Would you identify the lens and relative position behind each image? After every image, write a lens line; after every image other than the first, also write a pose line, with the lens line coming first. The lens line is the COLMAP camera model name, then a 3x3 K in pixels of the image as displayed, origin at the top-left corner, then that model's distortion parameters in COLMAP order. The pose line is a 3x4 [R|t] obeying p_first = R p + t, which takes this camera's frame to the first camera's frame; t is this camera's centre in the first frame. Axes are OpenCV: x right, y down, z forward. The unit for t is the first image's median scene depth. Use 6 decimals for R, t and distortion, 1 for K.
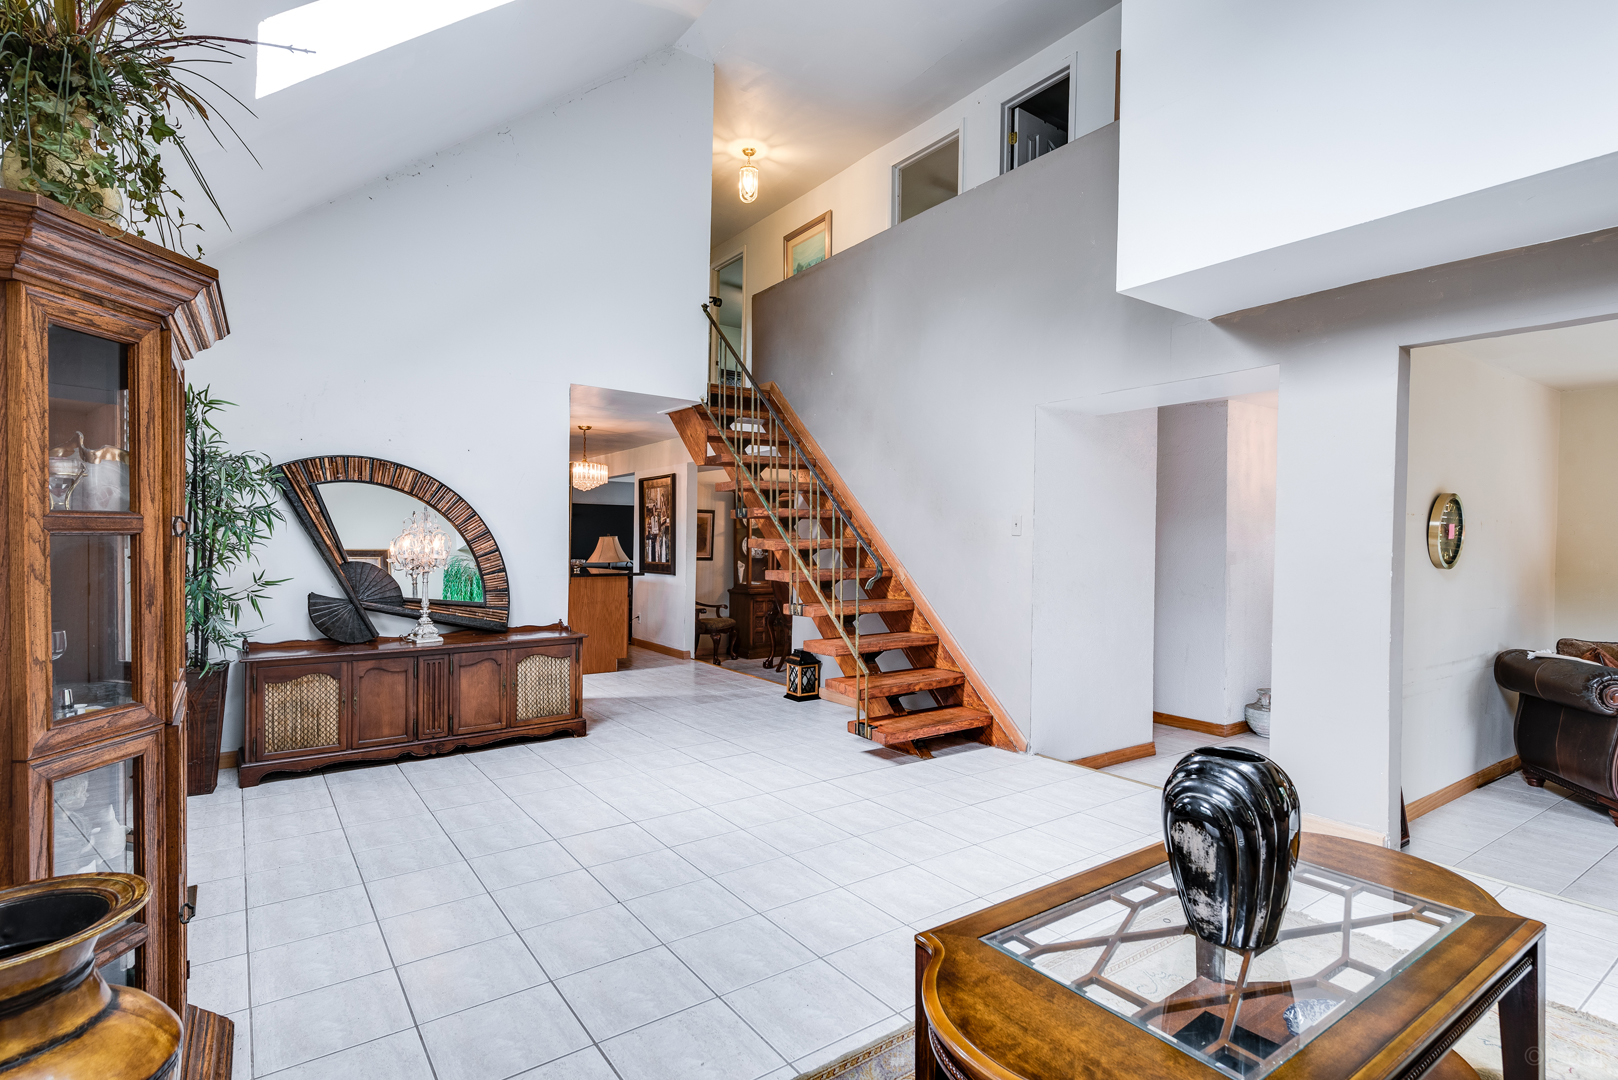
lens RADIAL K [[797.4, 0, 809.0], [0, 797.4, 540.0], [0, 0, 1]] dist [0.018975, -0.008378]
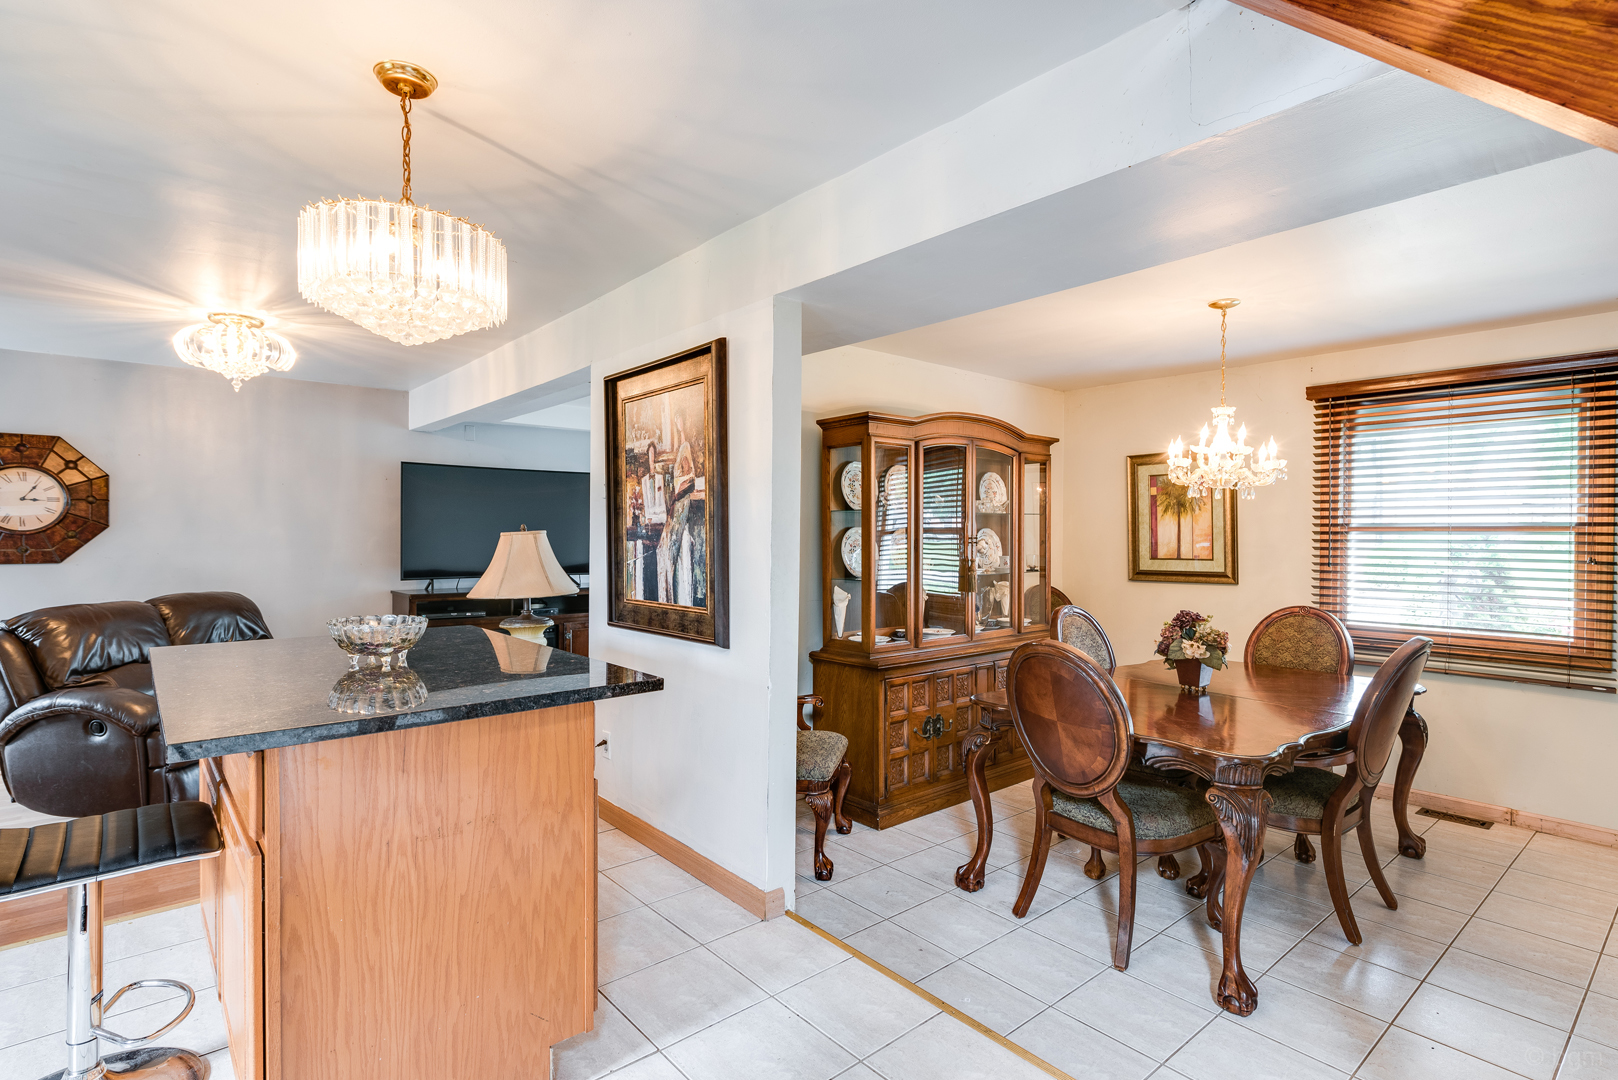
lens RADIAL K [[797.4, 0, 809.0], [0, 797.4, 540.0], [0, 0, 1]] dist [0.018975, -0.008378]
pose [[0.995904, -0.007401, 0.090117, -0.156423], [0.006915, 0.999960, 0.005701, -0.001911], [-0.090156, -0.005055, 0.995915, 0.638789]]
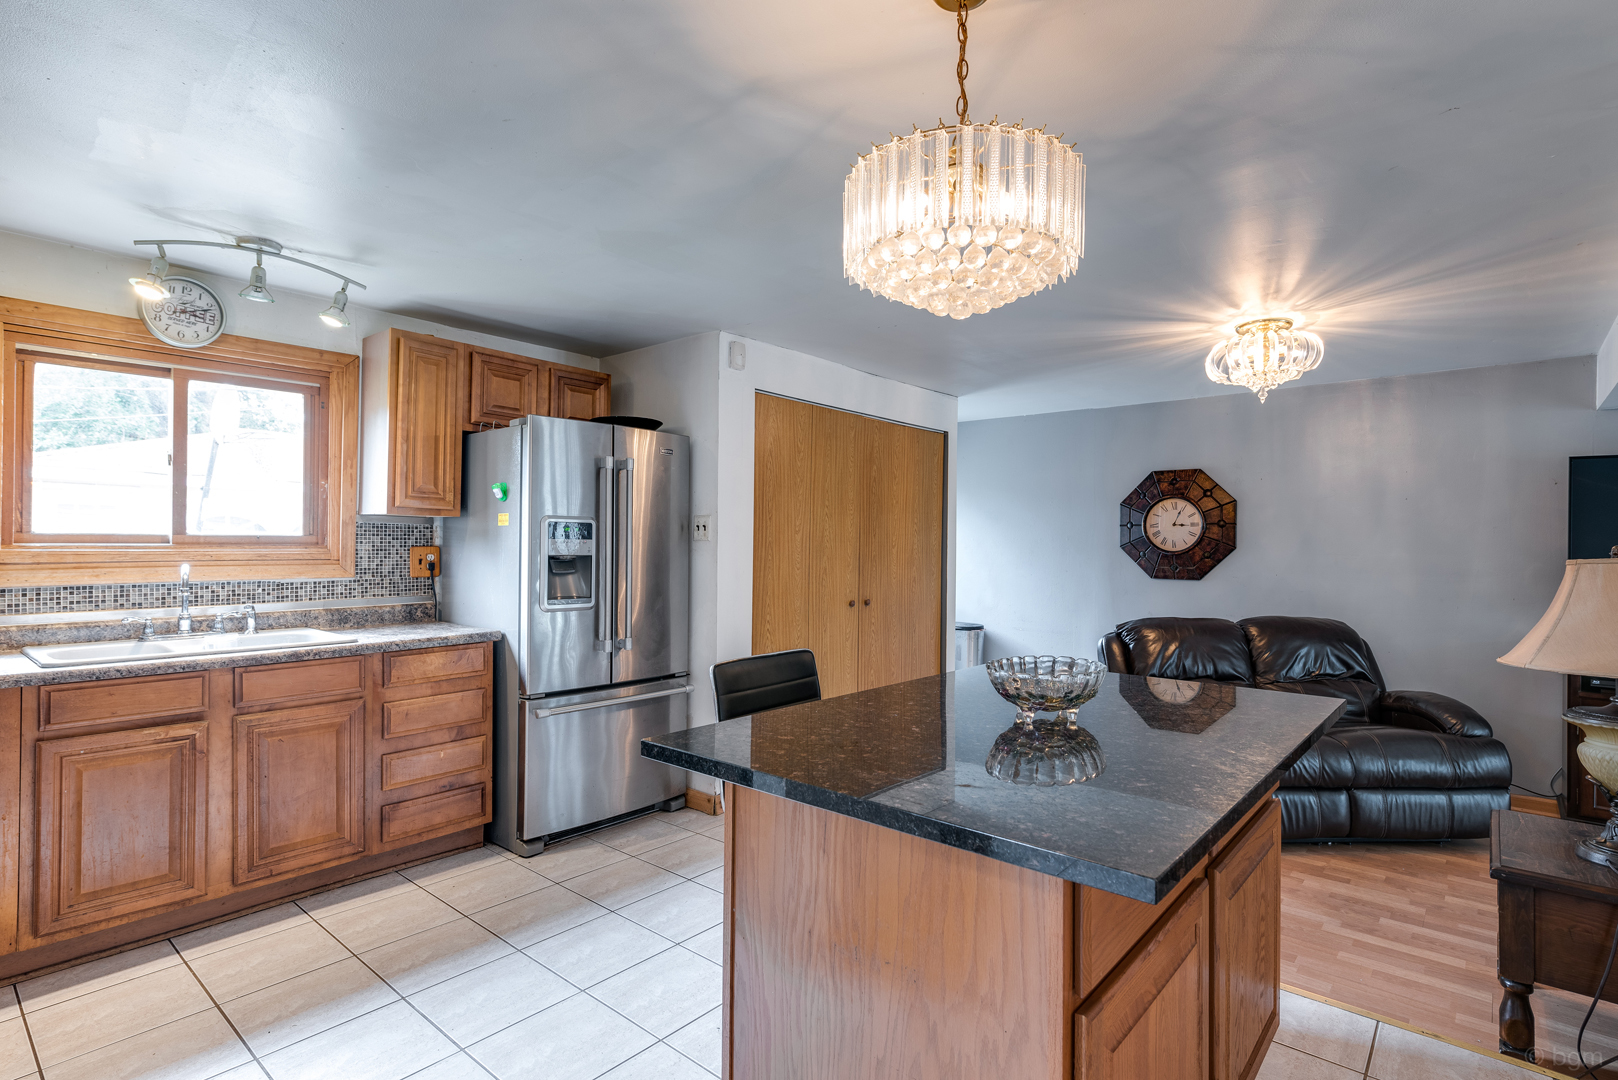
lens RADIAL K [[797.4, 0, 809.0], [0, 797.4, 540.0], [0, 0, 1]] dist [0.018975, -0.008378]
pose [[0.248581, -0.013017, -0.968524, -0.092326], [-0.012756, 0.999779, -0.016711, -0.003510], [0.968527, 0.016509, 0.248360, 0.783980]]
